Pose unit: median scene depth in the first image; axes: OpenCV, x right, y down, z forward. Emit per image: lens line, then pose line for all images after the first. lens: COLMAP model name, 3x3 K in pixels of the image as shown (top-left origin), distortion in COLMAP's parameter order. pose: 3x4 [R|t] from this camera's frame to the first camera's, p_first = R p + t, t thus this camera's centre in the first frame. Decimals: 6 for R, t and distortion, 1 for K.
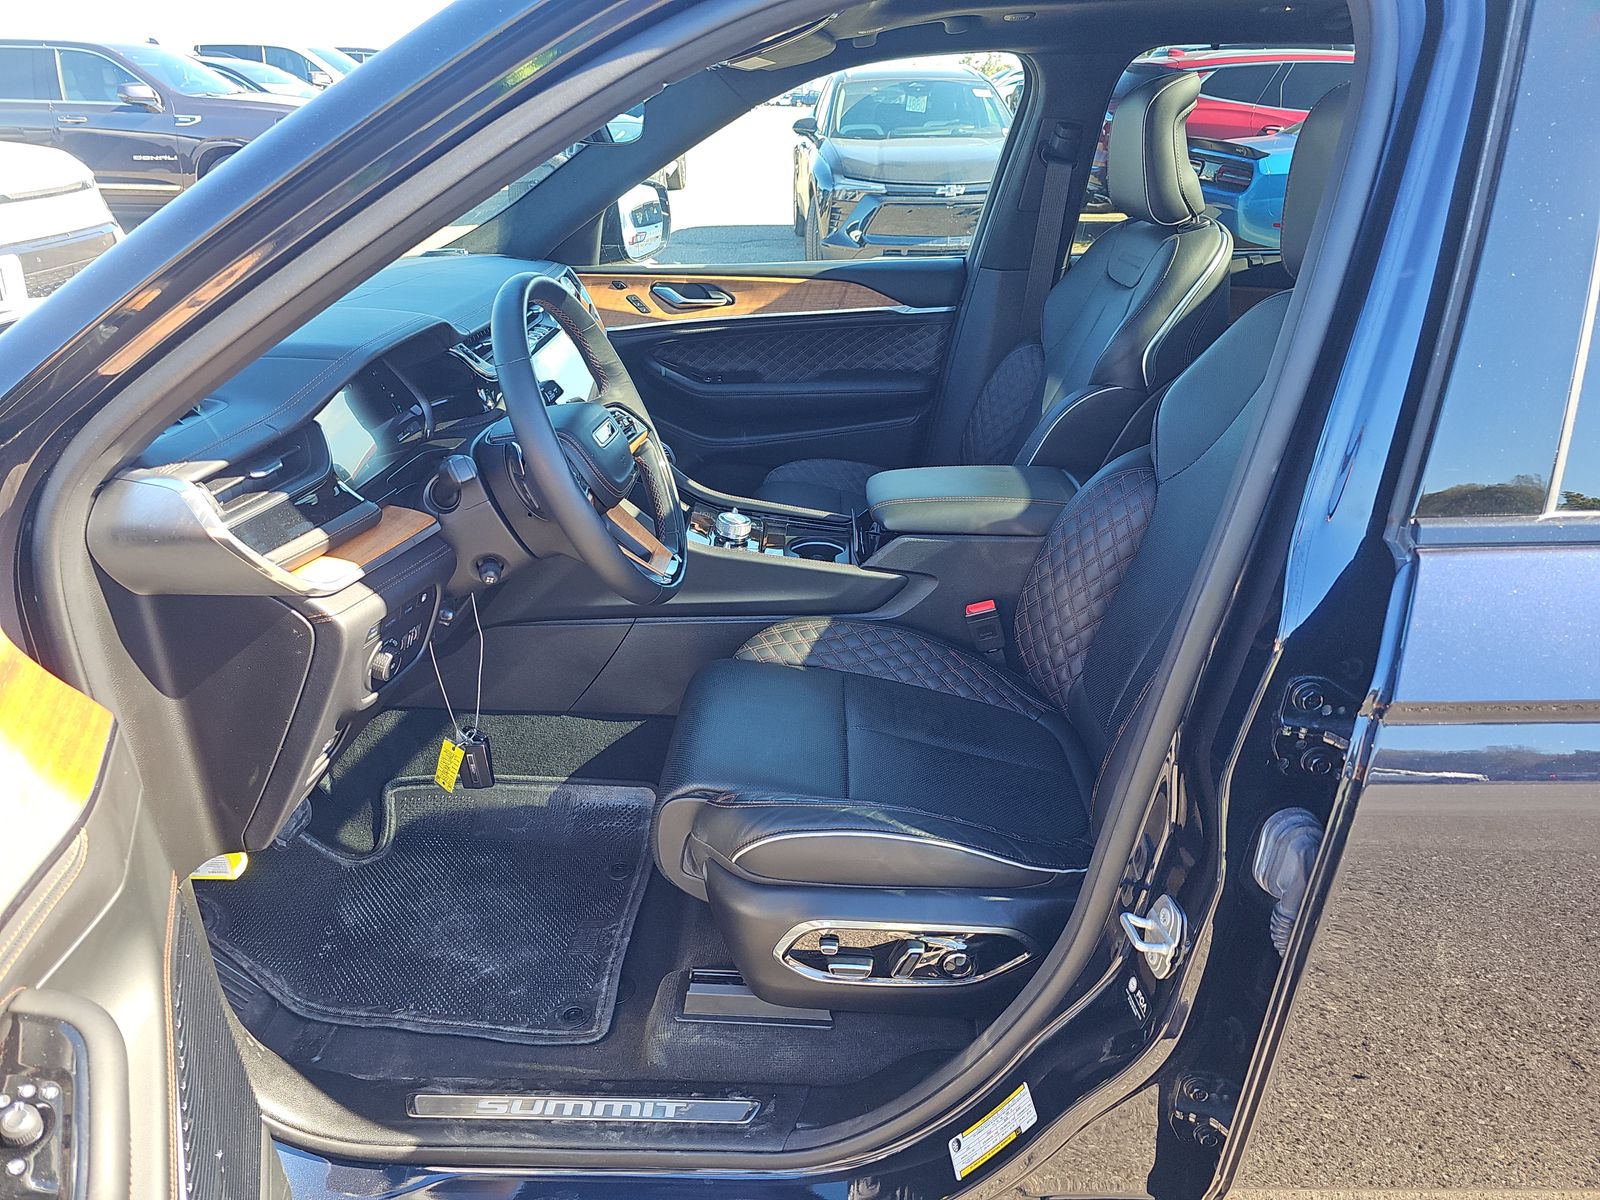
lens RADIAL K [[1053.7, 0, 808.6], [0, 1053.7, 620.6], [0, 0, 1]] dist [0.010162, -0.006923]
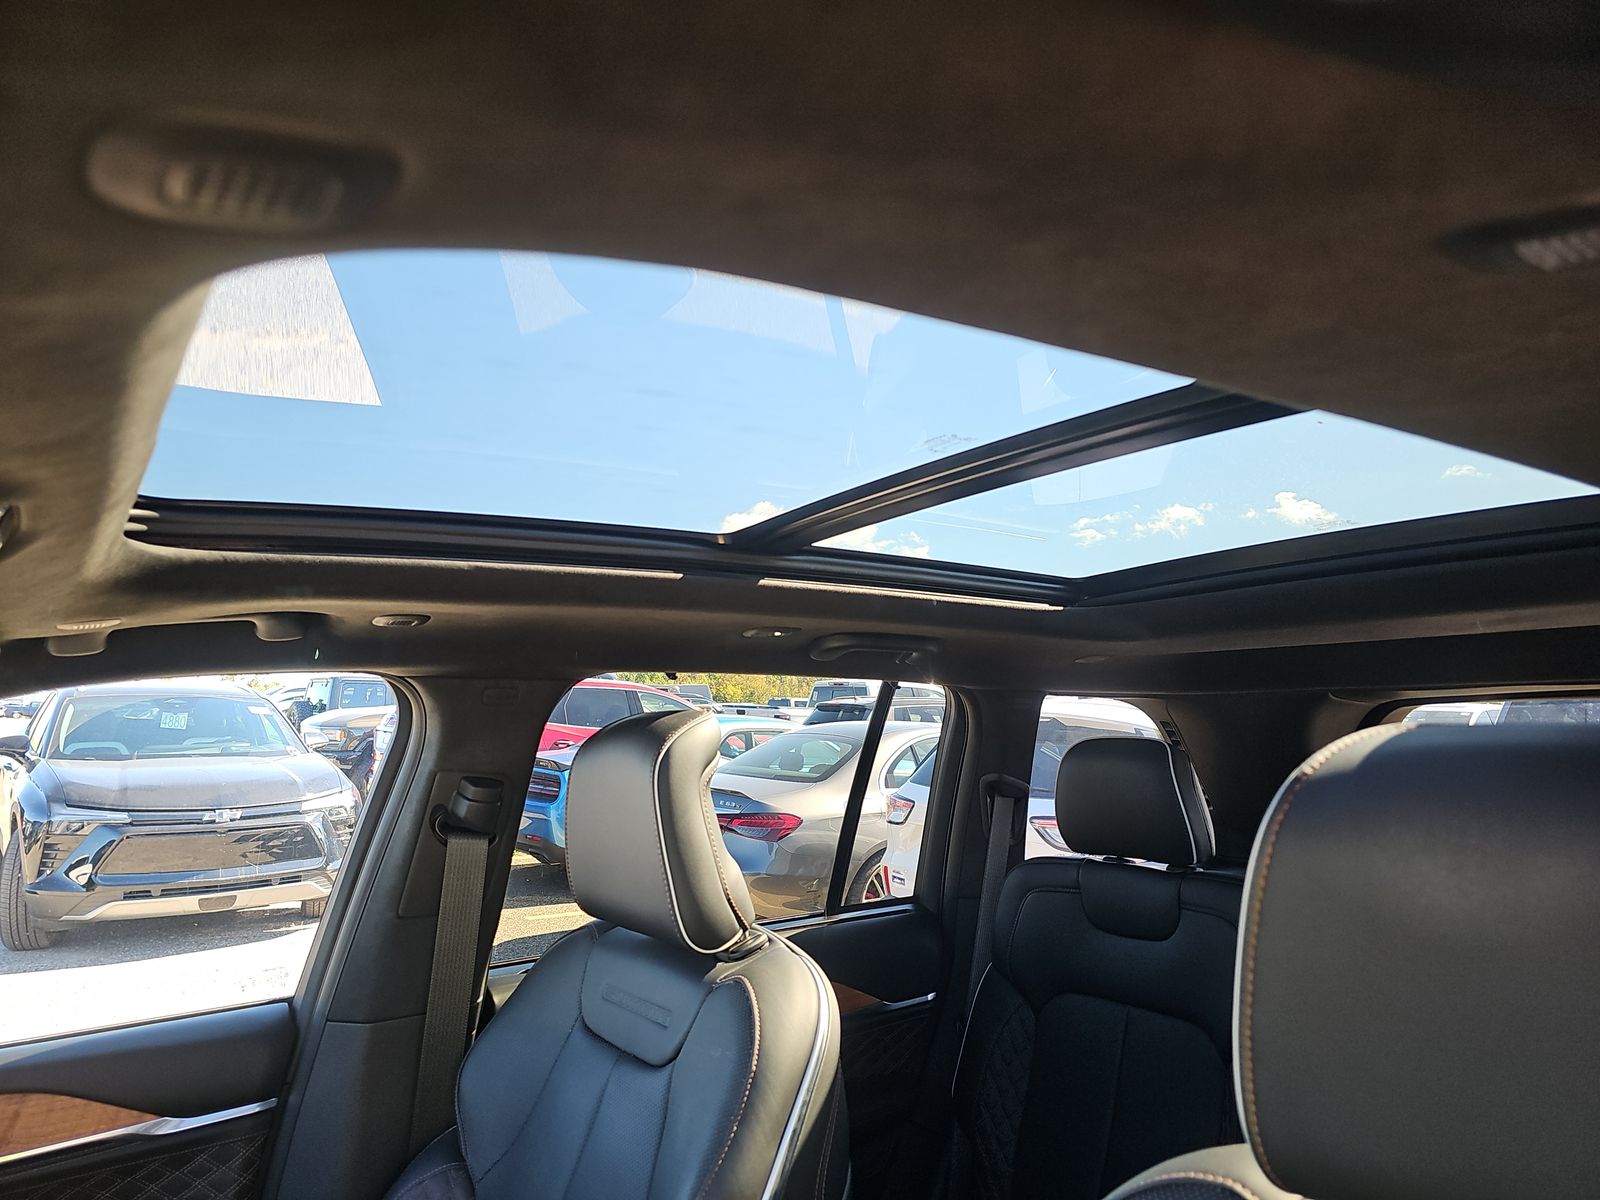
lens RADIAL K [[1053.7, 0, 808.6], [0, 1053.7, 620.6], [0, 0, 1]] dist [0.010162, -0.006923]
pose [[0.806590, 0.058872, 0.588173, 0.024305], [0.255233, 0.862806, -0.436374, -0.167448], [-0.533169, 0.502095, 0.680904, 0.311629]]
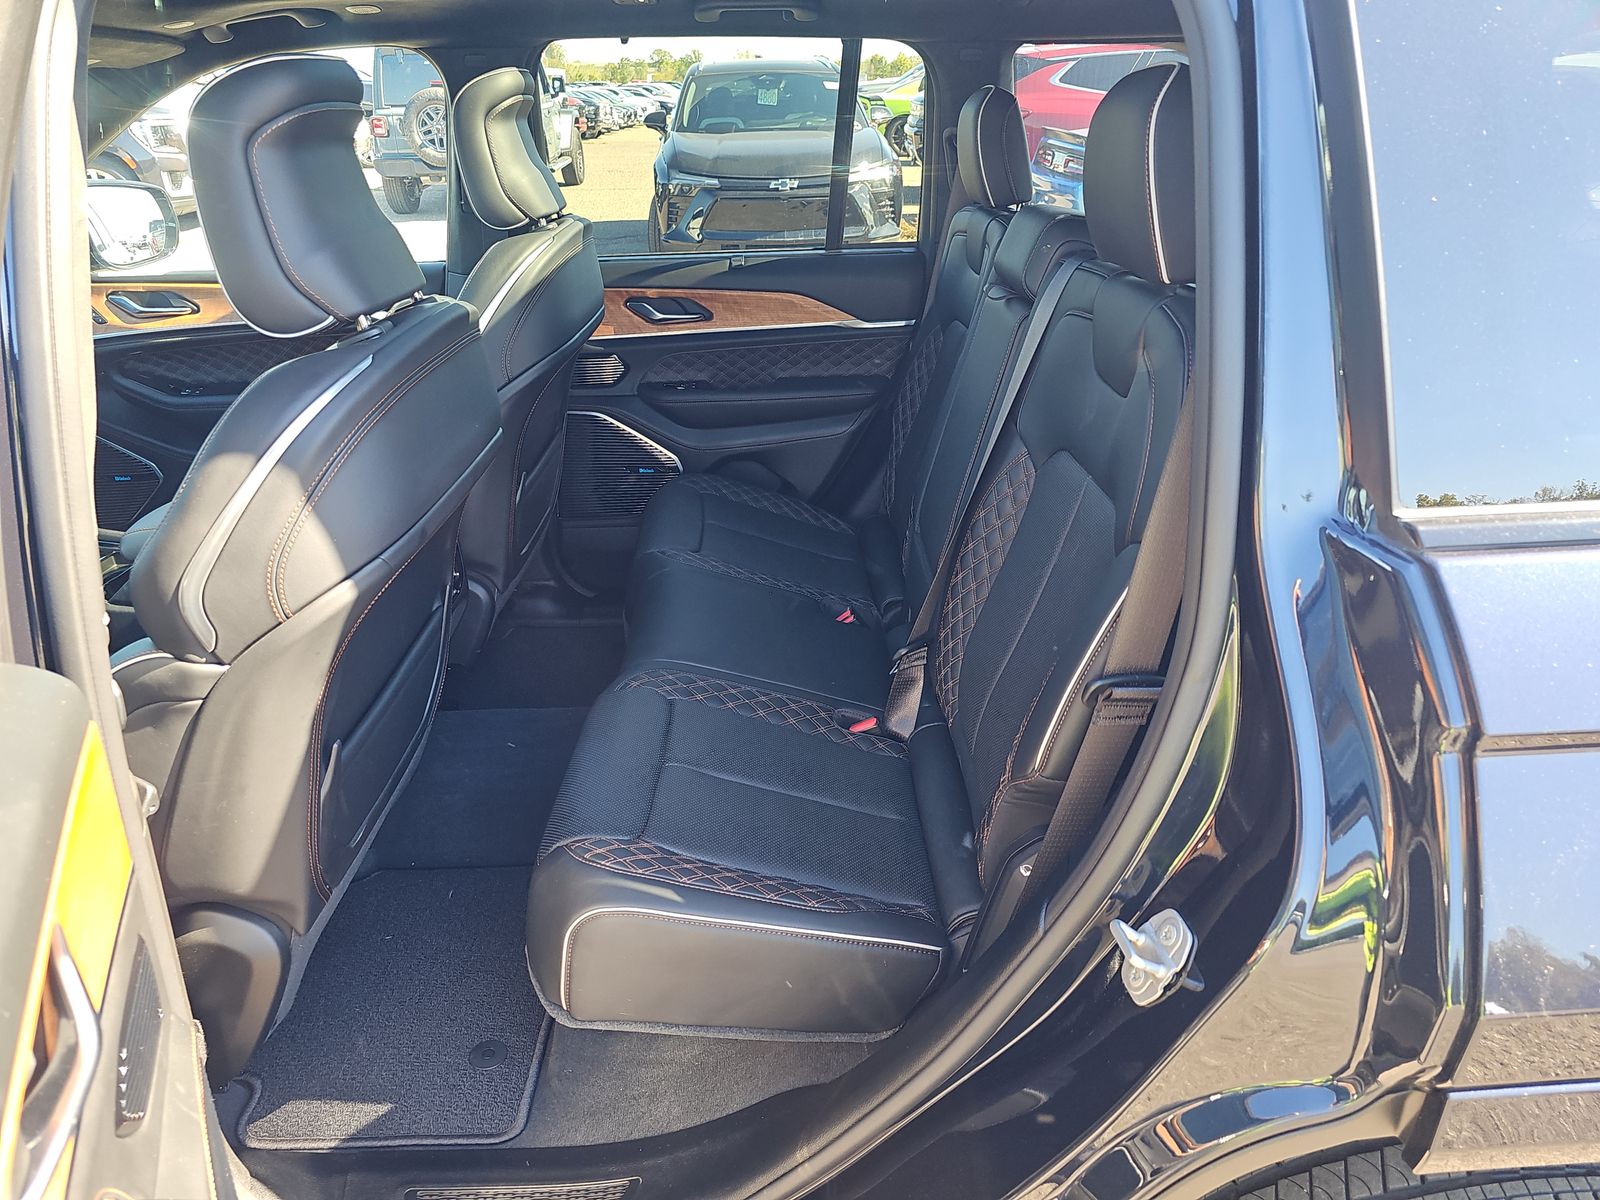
lens RADIAL K [[1053.7, 0, 808.6], [0, 1053.7, 620.6], [0, 0, 1]] dist [0.010162, -0.006923]
pose [[0.999638, -0.016305, 0.021379, 0.369210], [0.016169, 0.999848, 0.006507, -0.015930], [-0.021482, -0.006159, 0.999750, 0.027995]]
